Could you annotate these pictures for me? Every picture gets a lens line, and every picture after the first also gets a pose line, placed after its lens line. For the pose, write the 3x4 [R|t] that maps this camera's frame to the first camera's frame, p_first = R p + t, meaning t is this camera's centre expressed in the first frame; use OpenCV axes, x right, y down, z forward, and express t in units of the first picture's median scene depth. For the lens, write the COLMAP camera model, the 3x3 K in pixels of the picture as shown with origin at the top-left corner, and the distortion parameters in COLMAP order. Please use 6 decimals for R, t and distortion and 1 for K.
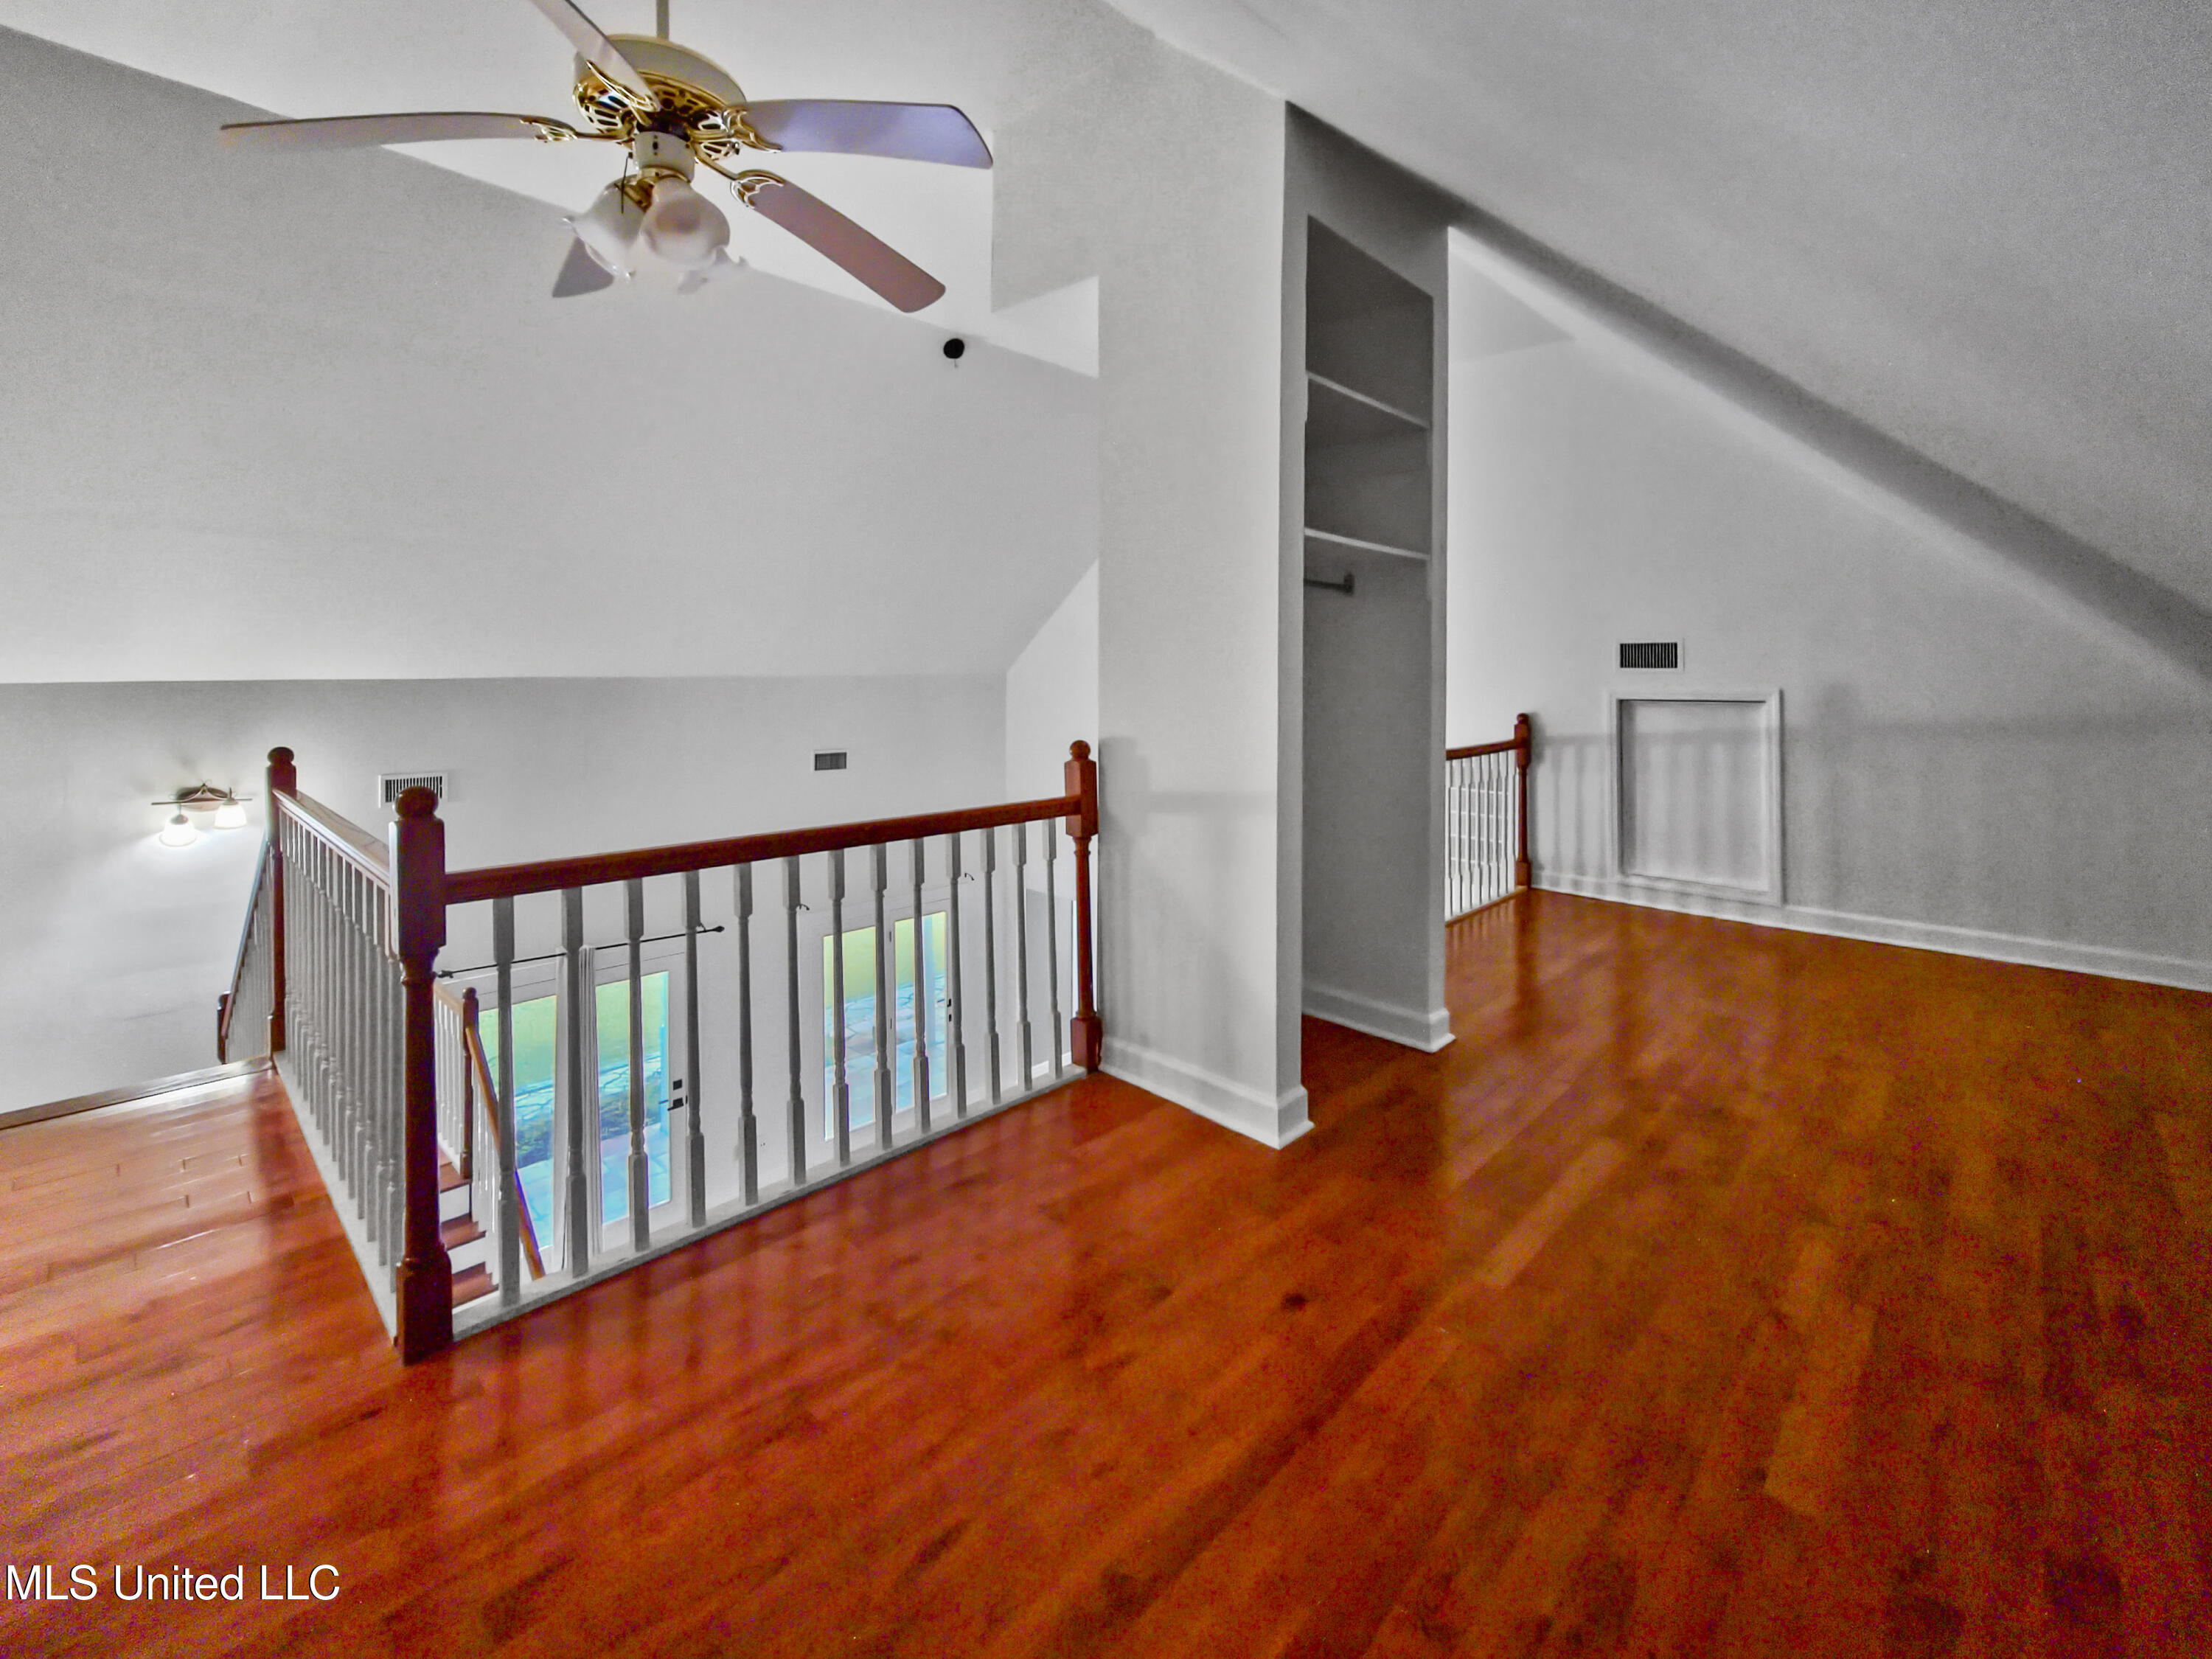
lens RADIAL K [[941.7, 0, 1106.0], [0, 941.7, 829.5], [0, 0, 1]] dist [0.000530, -0.000032]
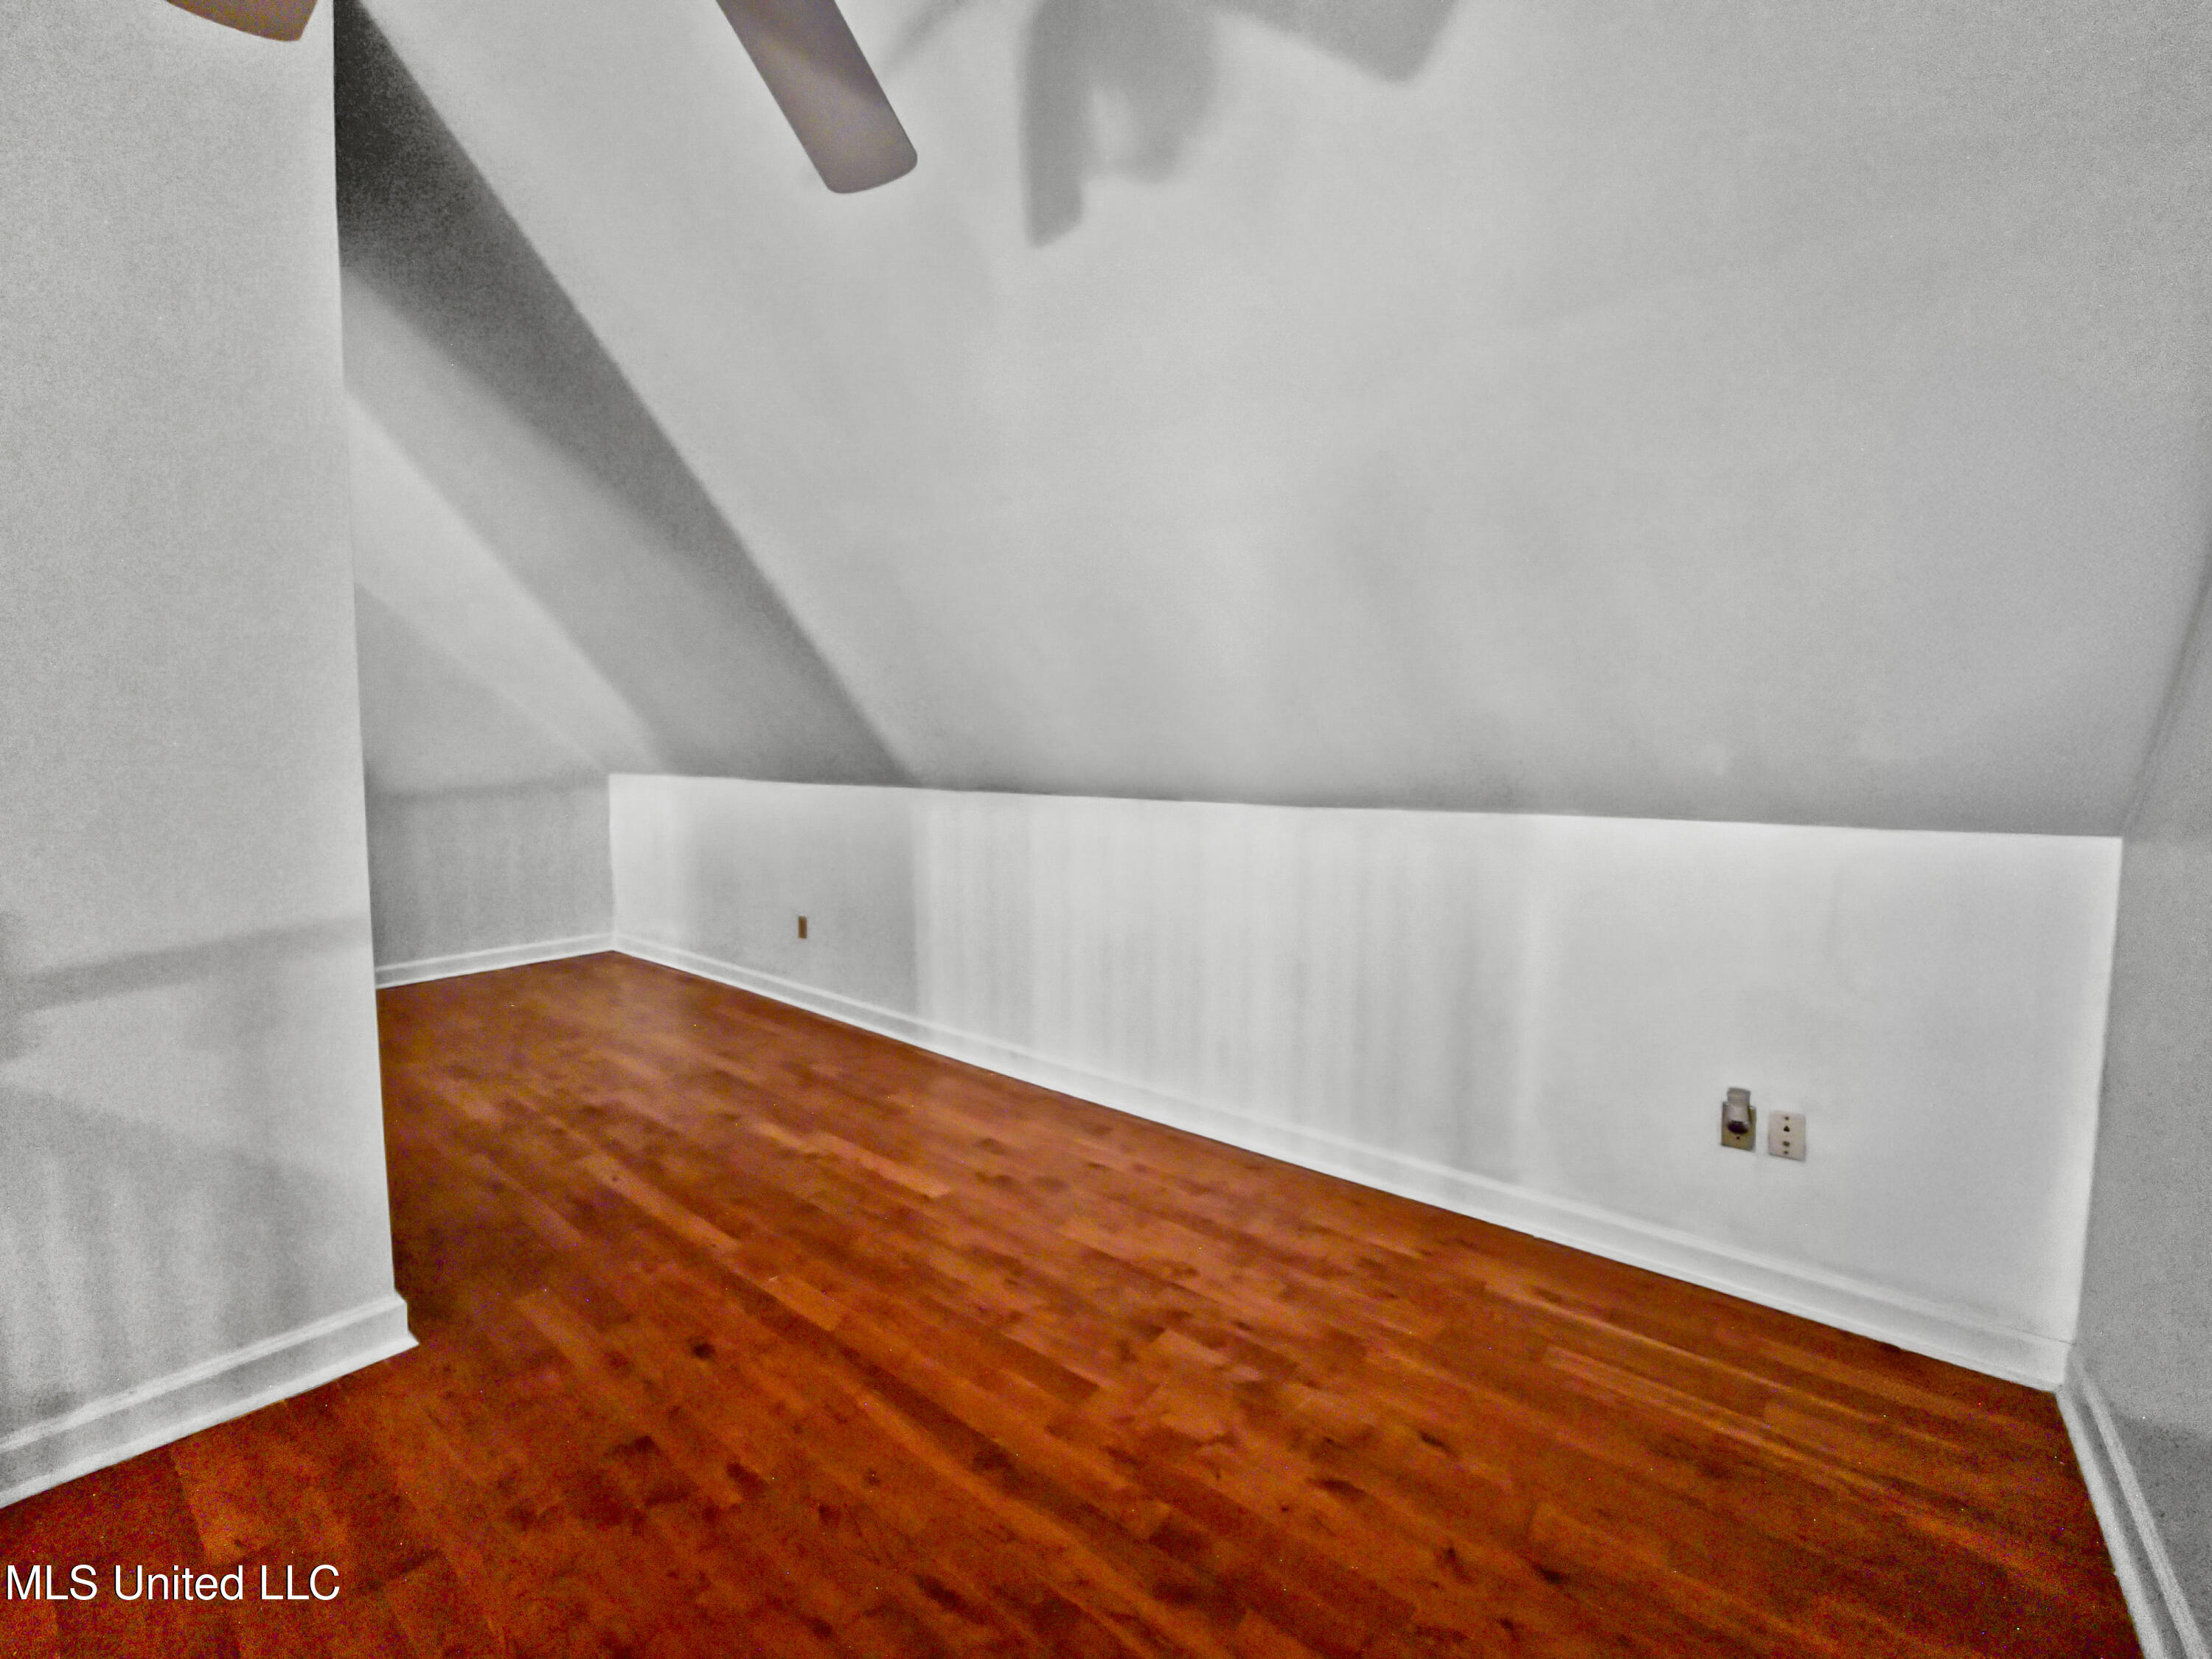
lens RADIAL K [[896.6, 0, 1100.9], [0, 896.6, 820.6], [0, 0, 1]] dist [-0.002999, -0.000414]
pose [[-0.055530, -0.093564, 0.994064, -0.674268], [0.181203, 0.978122, 0.102186, -0.087627], [-0.981877, 0.185802, -0.037361, 0.435448]]
